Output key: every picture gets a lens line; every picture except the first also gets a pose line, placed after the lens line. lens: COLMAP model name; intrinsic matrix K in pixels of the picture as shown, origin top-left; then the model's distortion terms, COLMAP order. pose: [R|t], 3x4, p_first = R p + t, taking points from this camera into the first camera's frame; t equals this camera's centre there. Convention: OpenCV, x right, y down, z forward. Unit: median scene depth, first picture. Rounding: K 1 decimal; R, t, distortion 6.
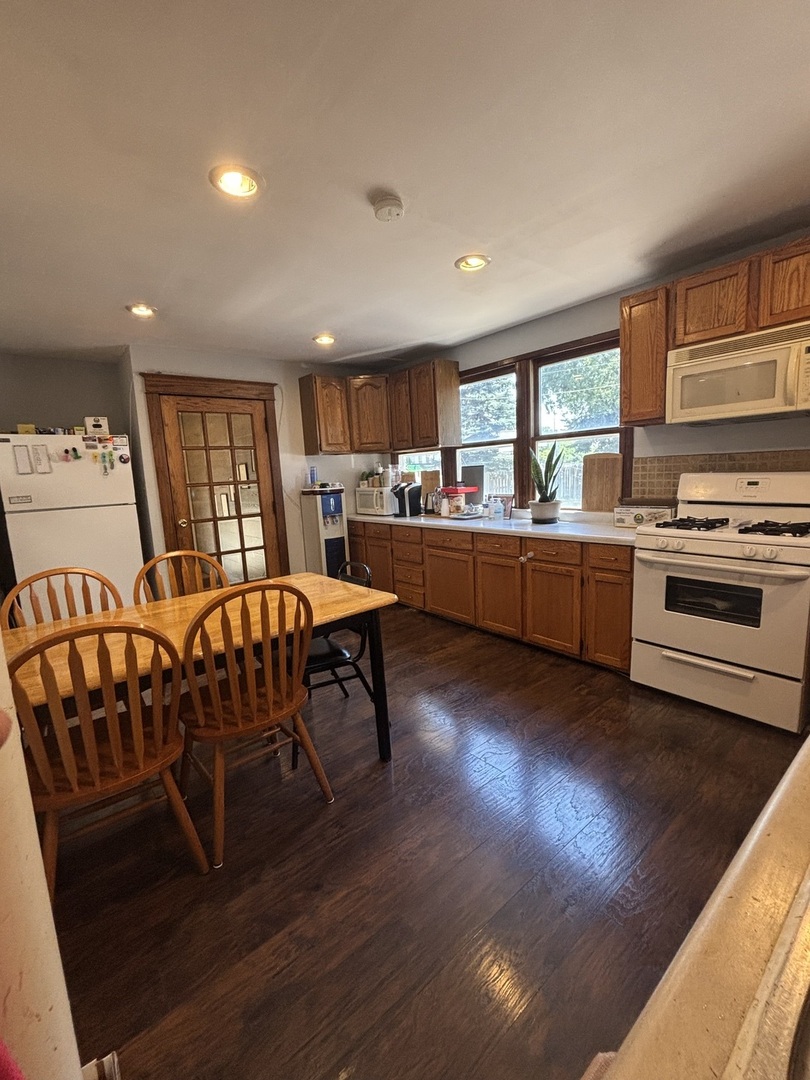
lens RADIAL K [[465.1, 0, 401.2], [0, 465.1, 541.6], [0, 0, 1]] dist [0.003301, -0.000218]
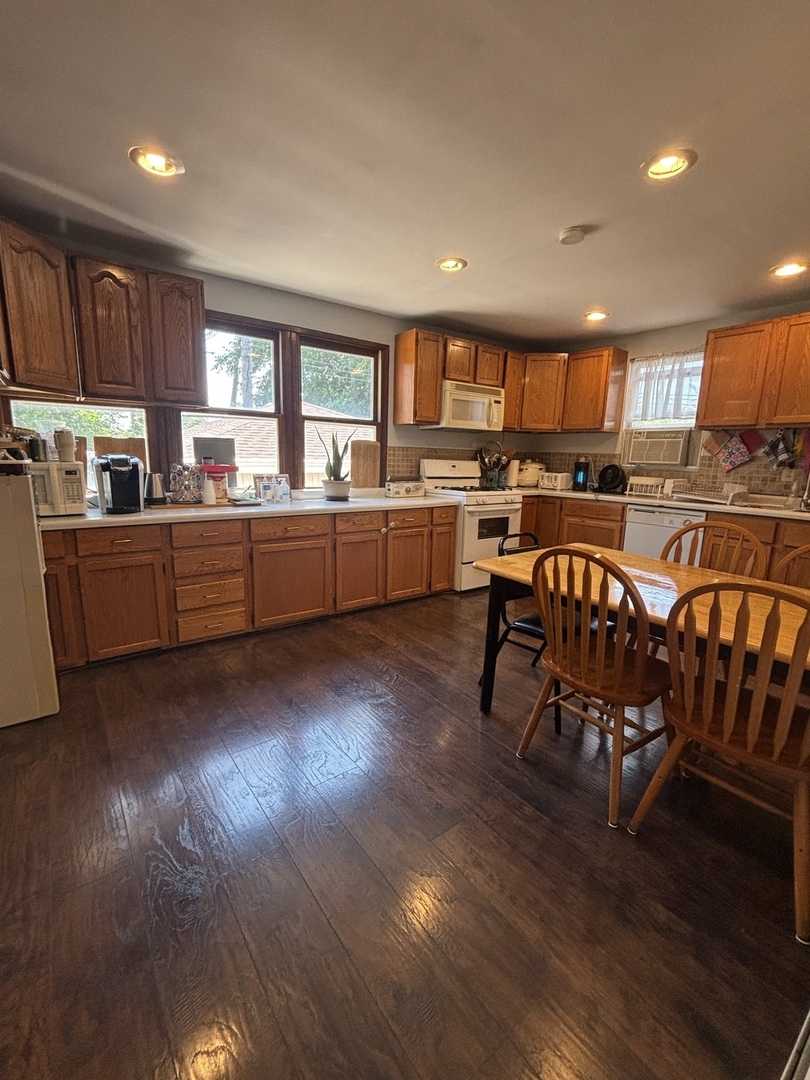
lens RADIAL K [[461.9, 0, 406.8], [0, 461.9, 545.7], [0, 0, 1]] dist [-0.001312, 0.000072]
pose [[0.027329, -0.143220, 0.989314, -0.843825], [0.122059, 0.982756, 0.138898, -0.073660], [-0.992147, 0.116958, 0.044339, 0.903400]]
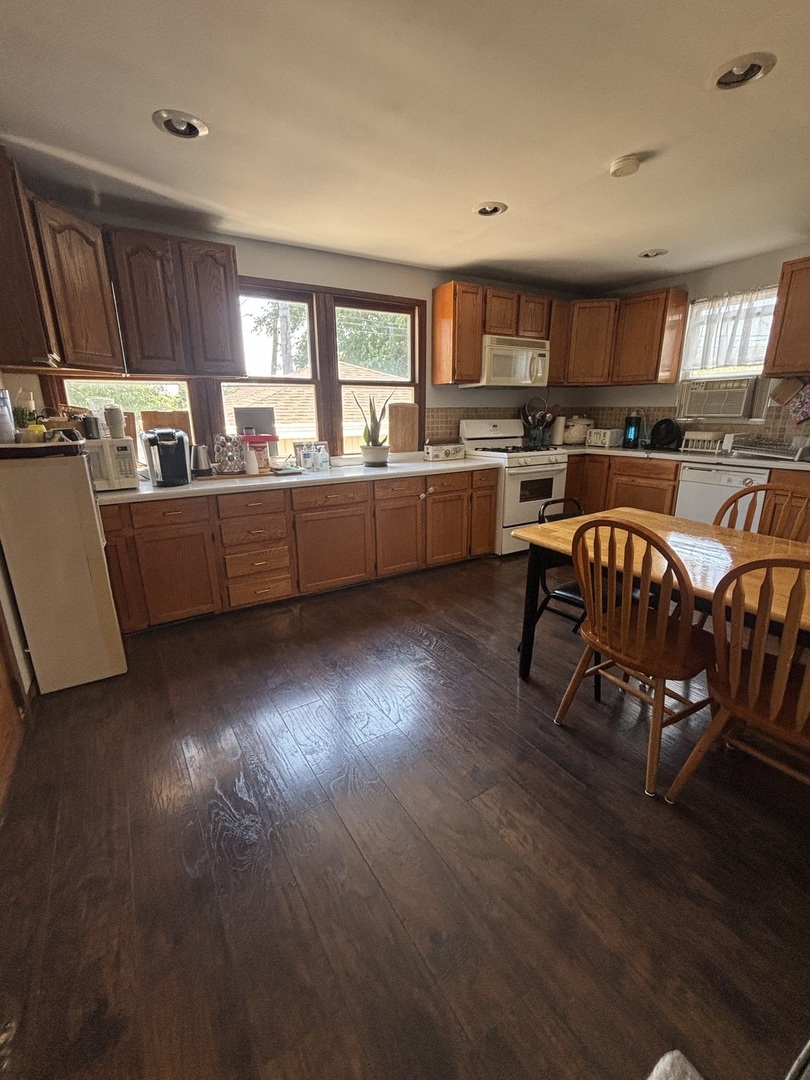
lens RADIAL K [[461.9, 0, 405.7], [0, 461.9, 548.1], [0, 0, 1]] dist [-0.001312, 0.000072]
pose [[0.117065, -0.232964, 0.965414, -0.841804], [0.152263, 0.964815, 0.214356, -0.084251], [-0.981383, 0.121903, 0.148418, 0.894978]]
